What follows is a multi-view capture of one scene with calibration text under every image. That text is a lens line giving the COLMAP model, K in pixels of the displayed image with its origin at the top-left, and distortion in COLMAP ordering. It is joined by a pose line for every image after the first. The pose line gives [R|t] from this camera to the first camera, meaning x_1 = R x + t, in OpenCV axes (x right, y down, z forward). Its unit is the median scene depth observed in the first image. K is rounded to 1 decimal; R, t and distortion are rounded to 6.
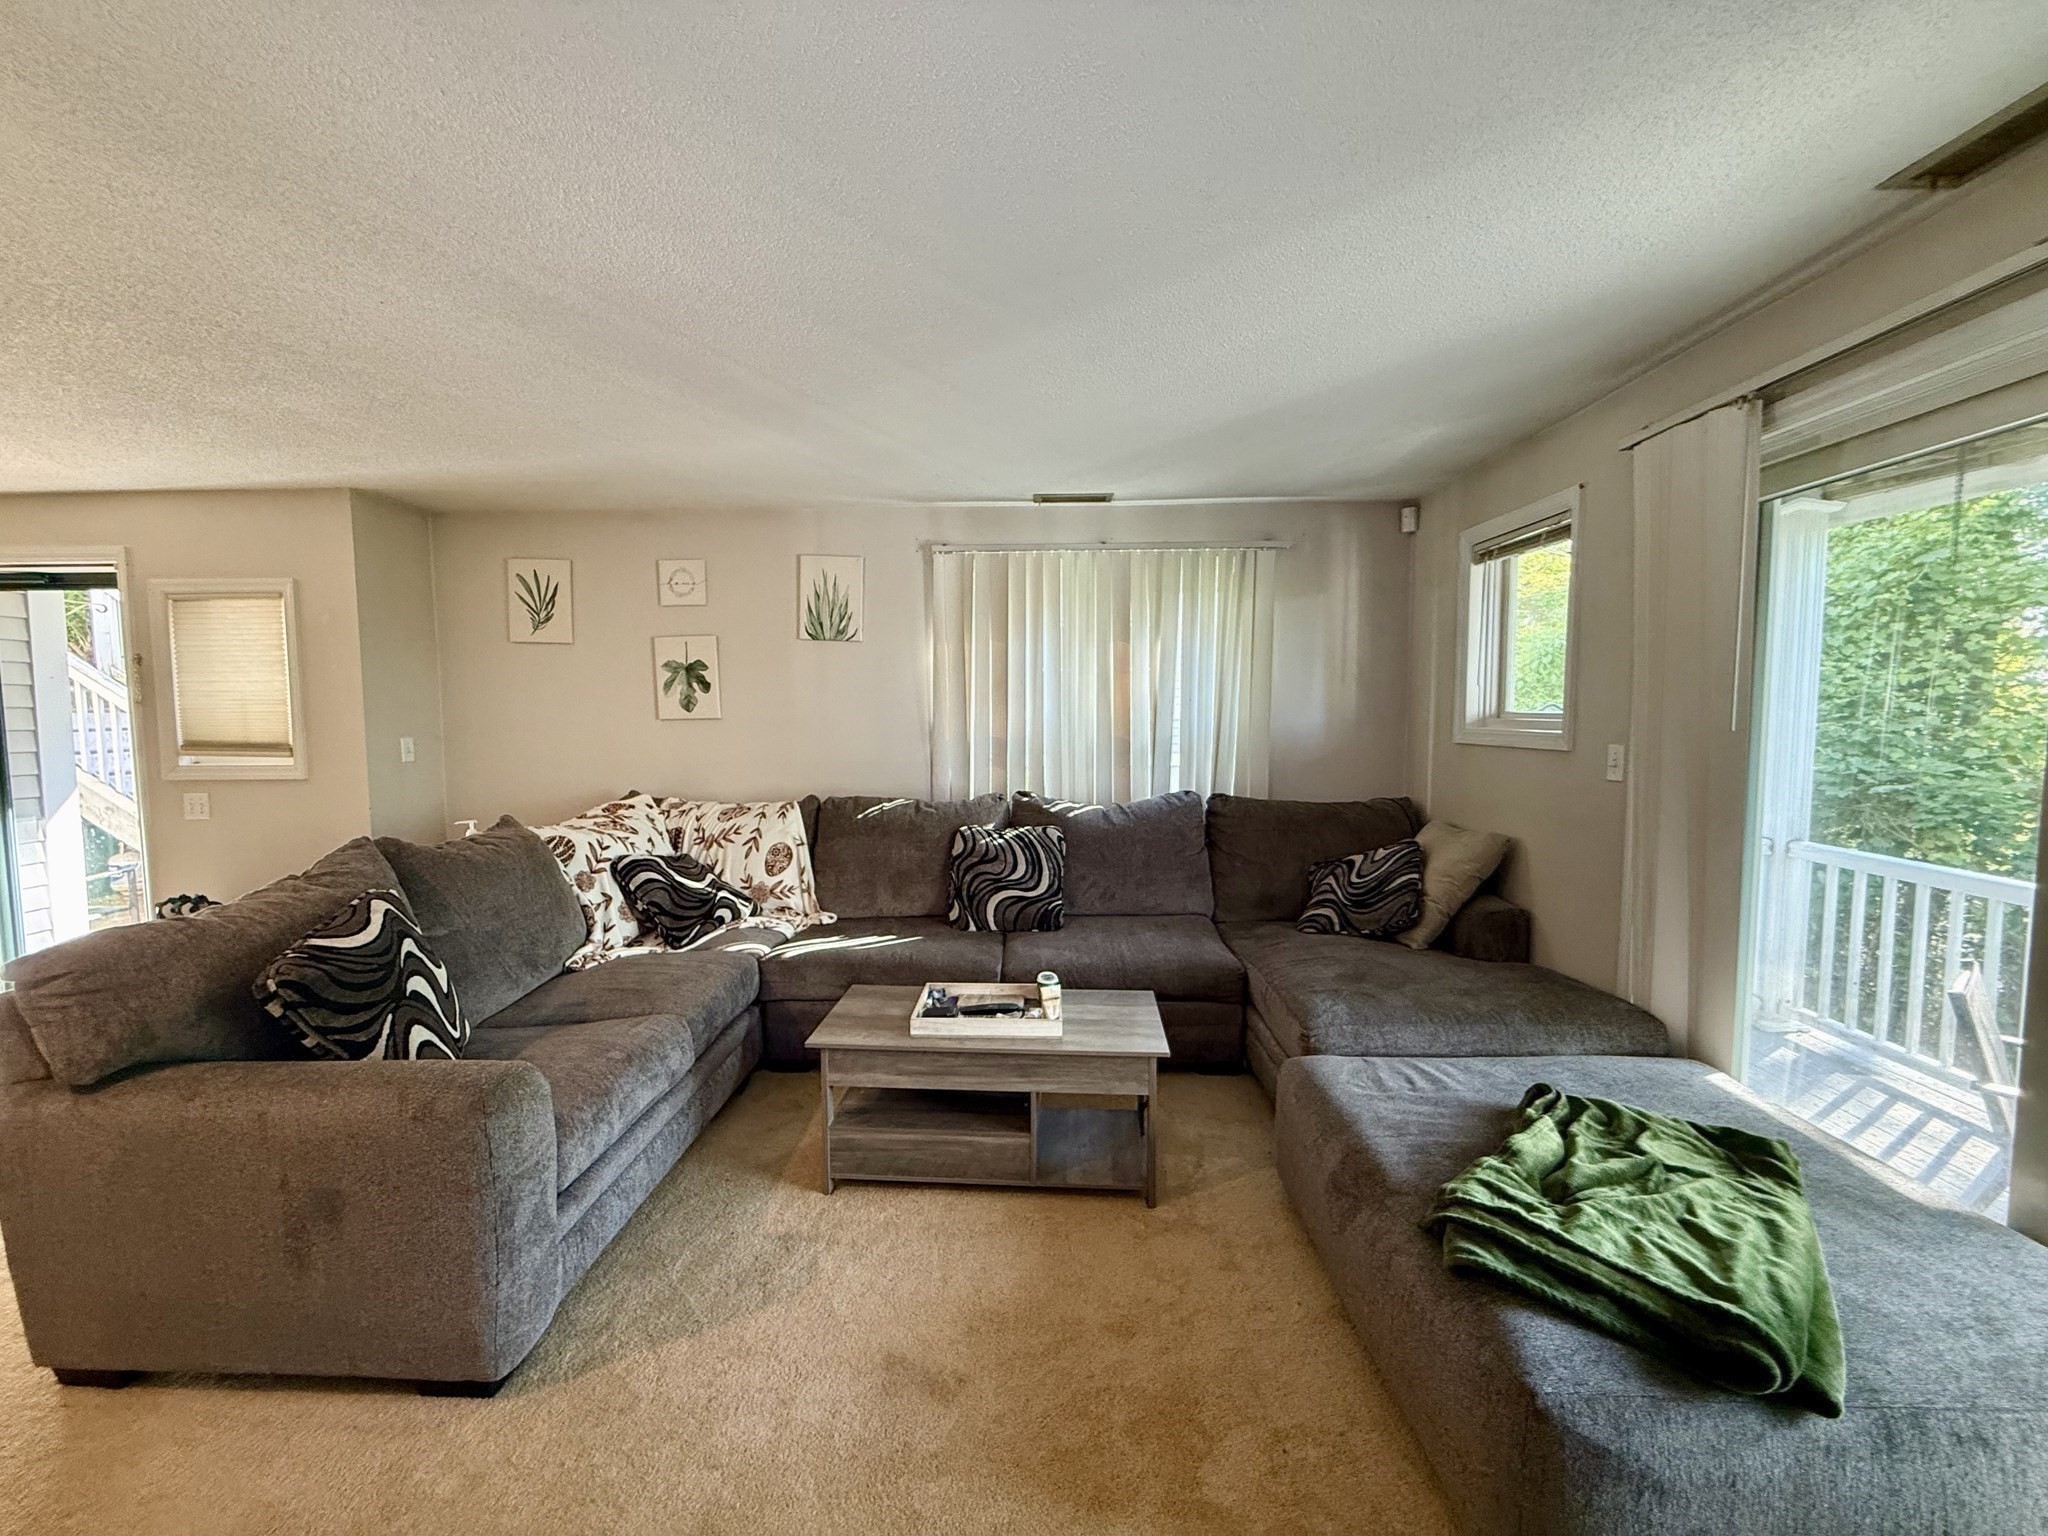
lens RADIAL K [[816.9, 0, 1020.7], [0, 816.9, 763.7], [0, 0, 1]] dist [0.000148, -0.000472]
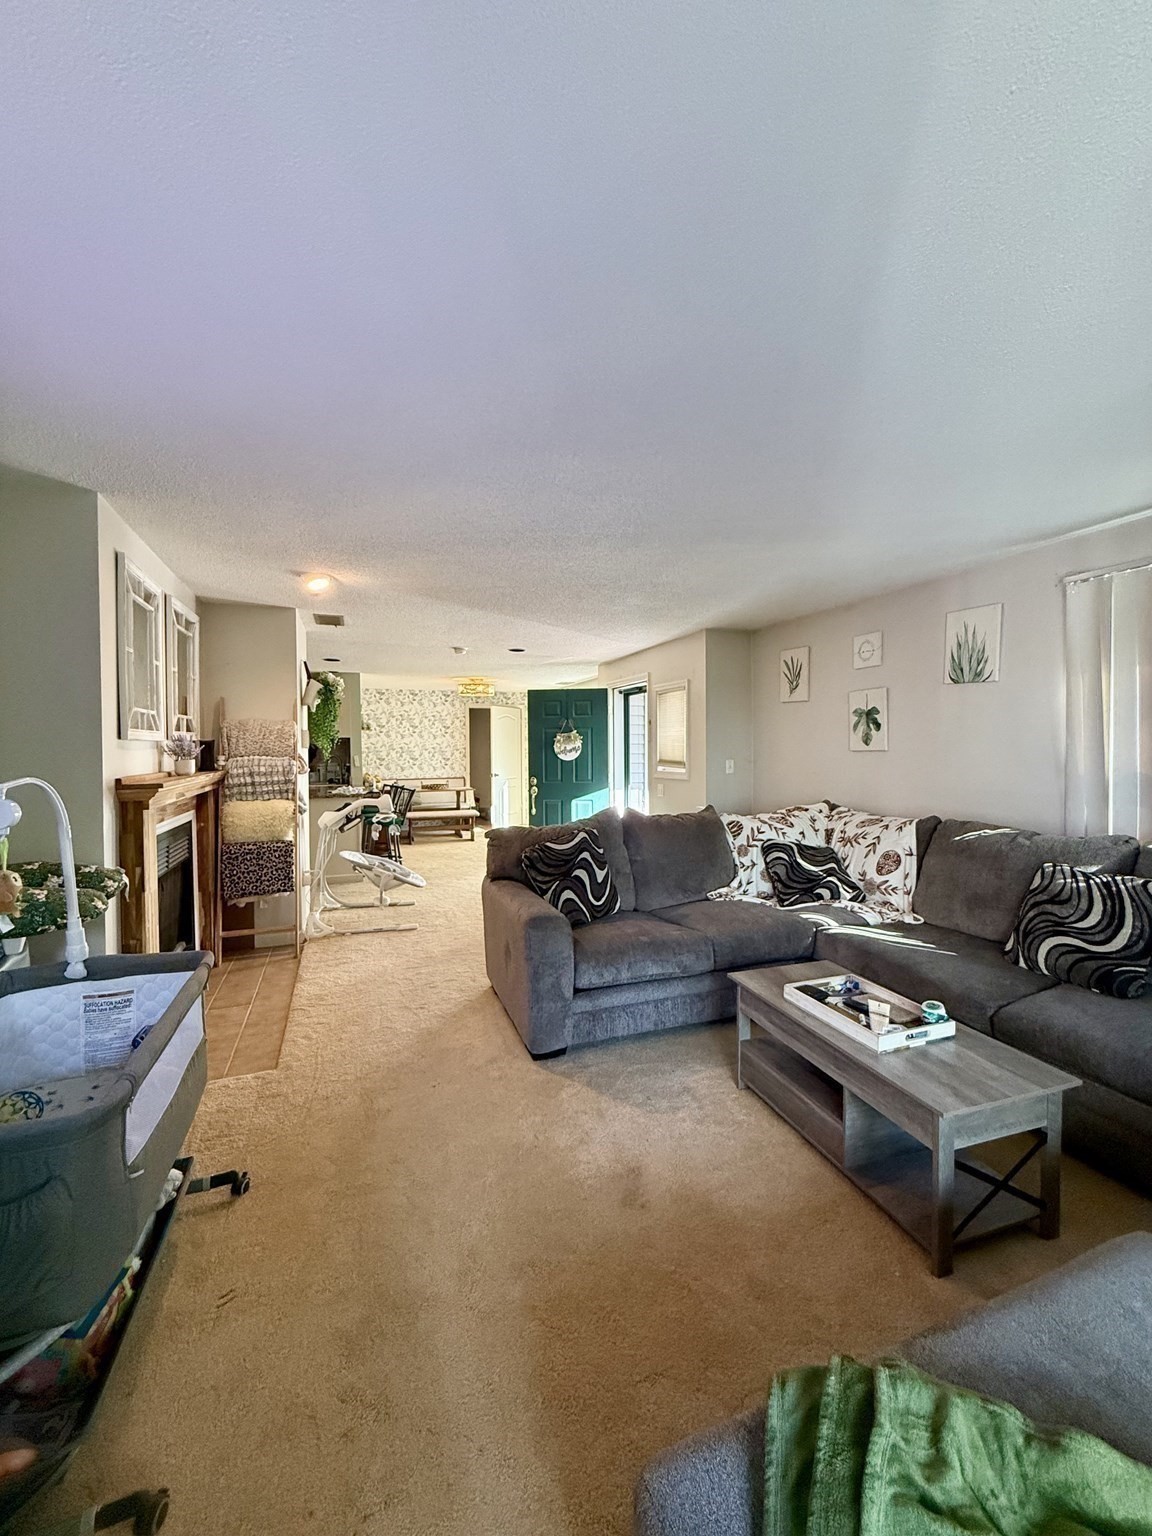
lens RADIAL K [[612.7, 0, 579.2], [0, 612.7, 762.0], [0, 0, 1]] dist [0.000148, -0.000472]
pose [[0.379908, 0.023841, -0.924717, 0.404480], [-0.058427, 0.998290, 0.001734, -0.012056], [0.923177, 0.053370, 0.380651, 0.207311]]
